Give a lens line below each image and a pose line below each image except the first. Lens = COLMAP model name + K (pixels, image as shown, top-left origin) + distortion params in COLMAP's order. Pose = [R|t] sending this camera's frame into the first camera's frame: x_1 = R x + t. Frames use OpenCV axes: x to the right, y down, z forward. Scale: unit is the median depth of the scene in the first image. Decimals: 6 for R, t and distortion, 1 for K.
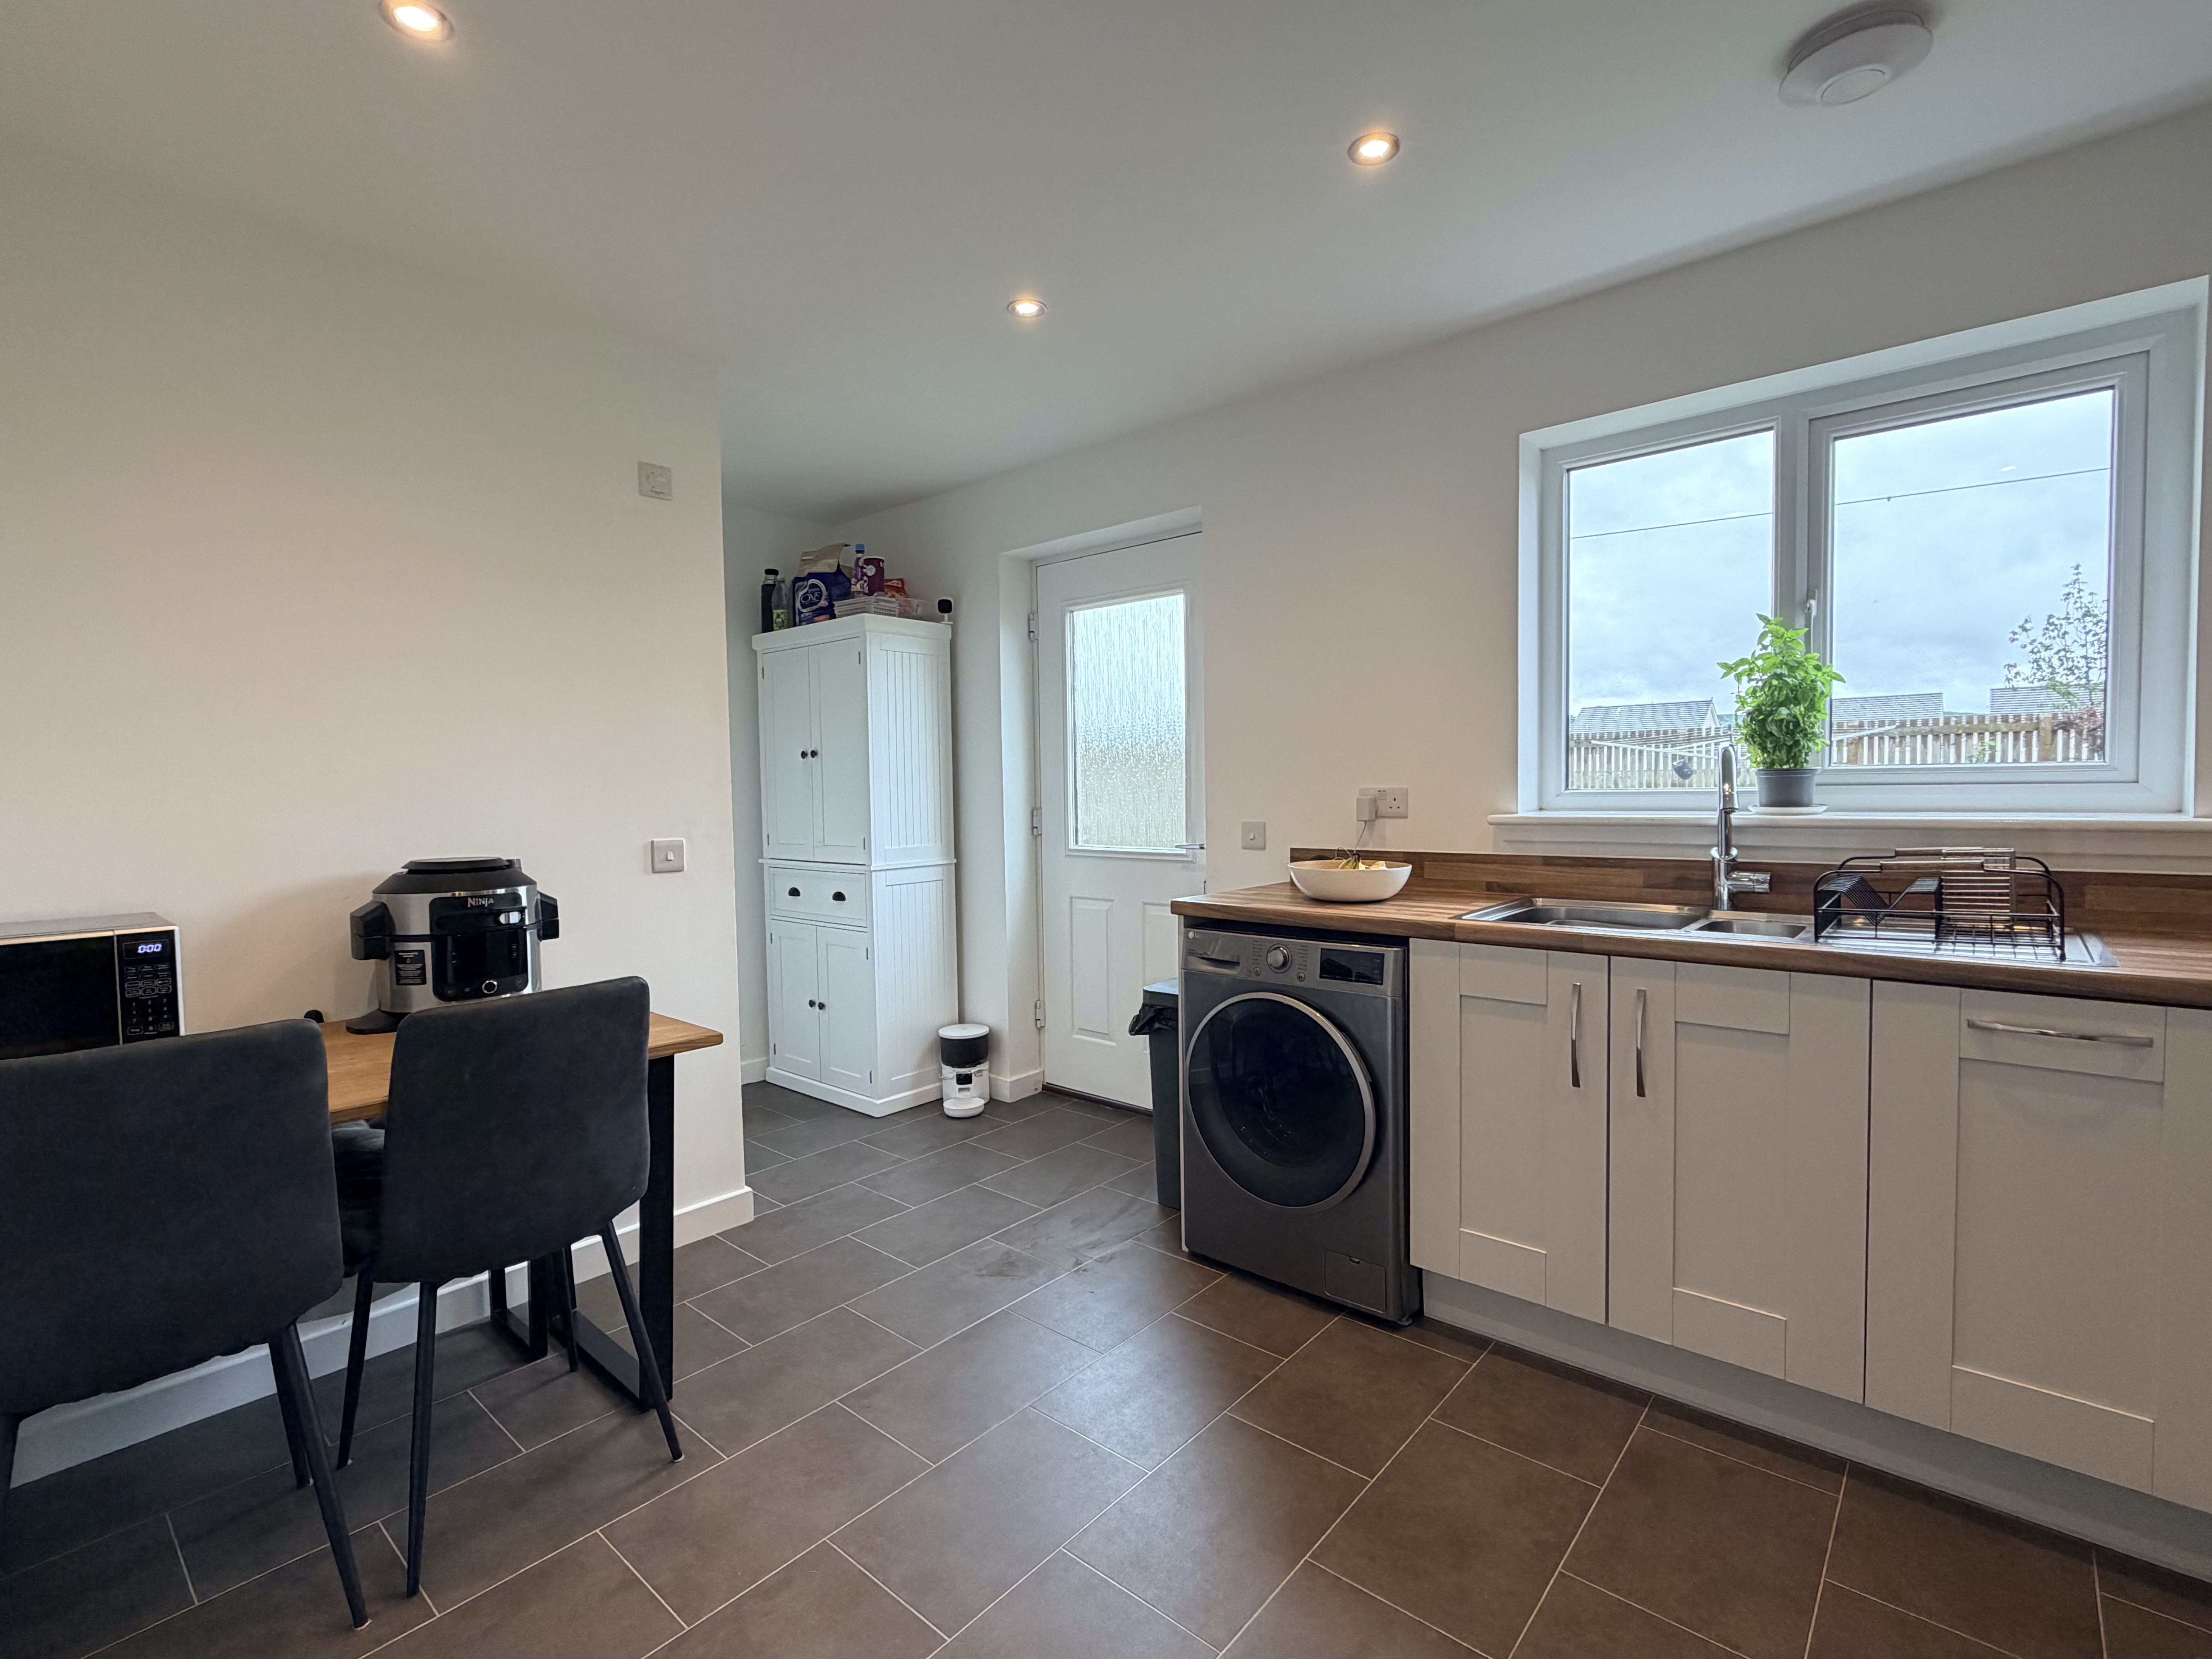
lens RADIAL K [[1029.5, 0, 1093.4], [0, 1029.5, 830.3], [0, 0, 1]] dist [0.001256, 0.000428]
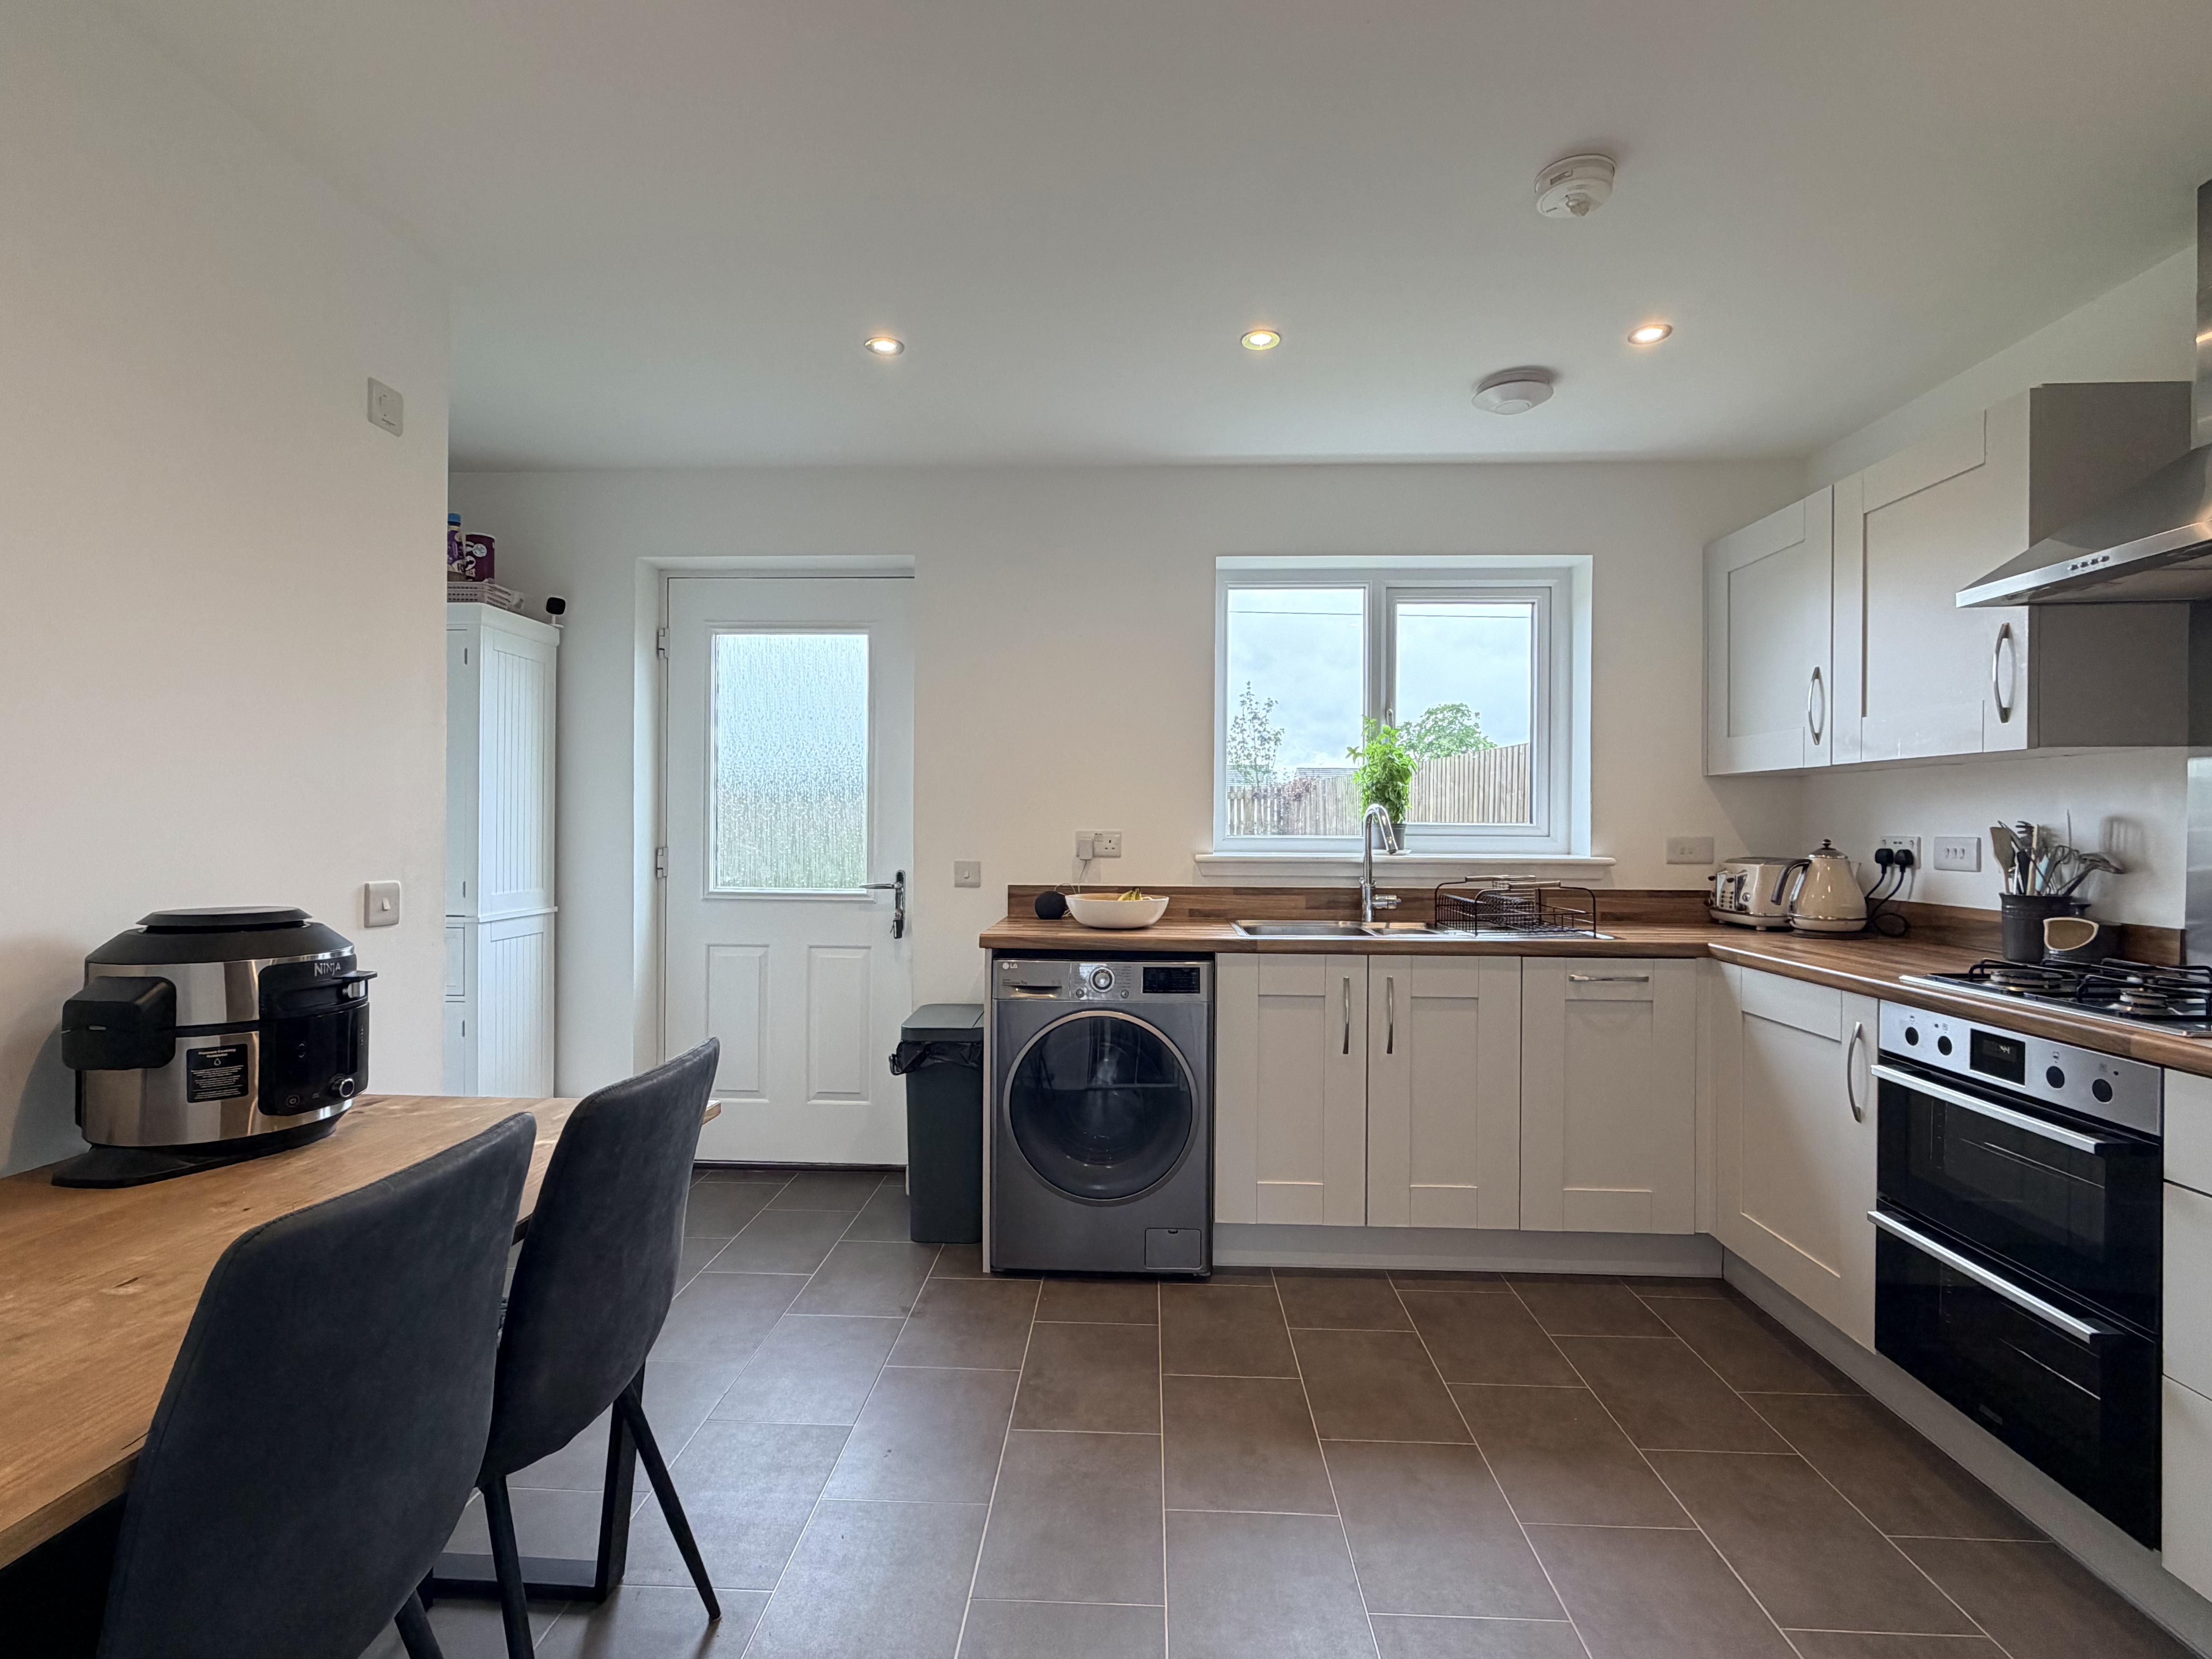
lens RADIAL K [[1056.1, 0, 1106.0], [0, 1056.1, 829.5], [0, 0, 1]] dist [0.002108, 0.000341]
pose [[0.780005, 0.019943, 0.625455, -0.532915], [0.007887, 0.999099, -0.041692, 0.007372], [-0.625723, 0.037453, 0.779145, 0.083129]]
